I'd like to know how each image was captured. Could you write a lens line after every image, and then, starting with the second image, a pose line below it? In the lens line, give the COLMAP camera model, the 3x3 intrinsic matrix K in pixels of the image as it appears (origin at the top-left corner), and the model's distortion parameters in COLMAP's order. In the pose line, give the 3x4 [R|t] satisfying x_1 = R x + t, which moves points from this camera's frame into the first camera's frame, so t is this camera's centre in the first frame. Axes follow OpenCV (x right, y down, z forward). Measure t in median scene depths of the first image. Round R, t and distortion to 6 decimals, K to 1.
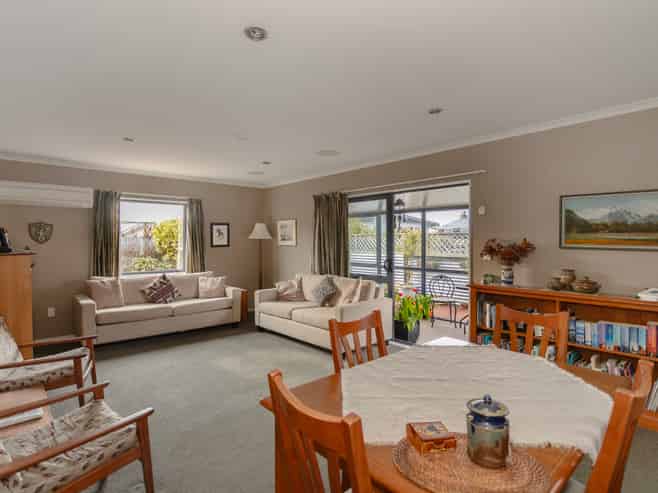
lens RADIAL K [[344.8, 0, 329.9], [0, 344.8, 243.8], [0, 0, 1]] dist [0.001600, 0.001760]
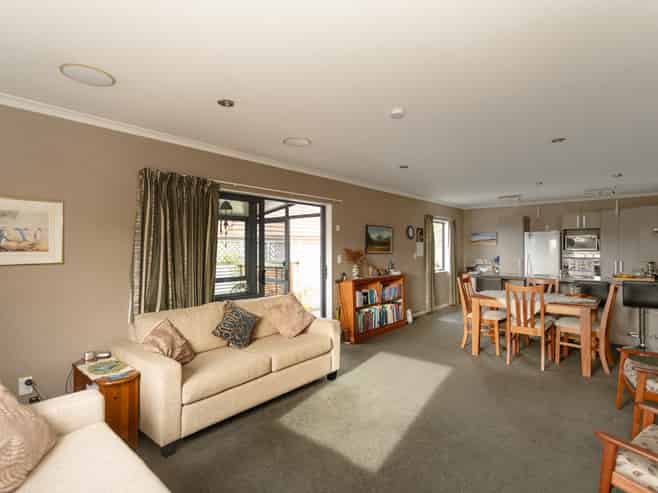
lens RADIAL K [[344.8, 0, 329.9], [0, 344.8, 243.8], [0, 0, 1]] dist [0.001600, 0.001760]
pose [[-0.109498, 0.011863, 0.993916, -0.686124], [0.009227, 0.999898, -0.010917, -0.012885], [-0.993944, 0.007976, -0.109596, 0.850000]]
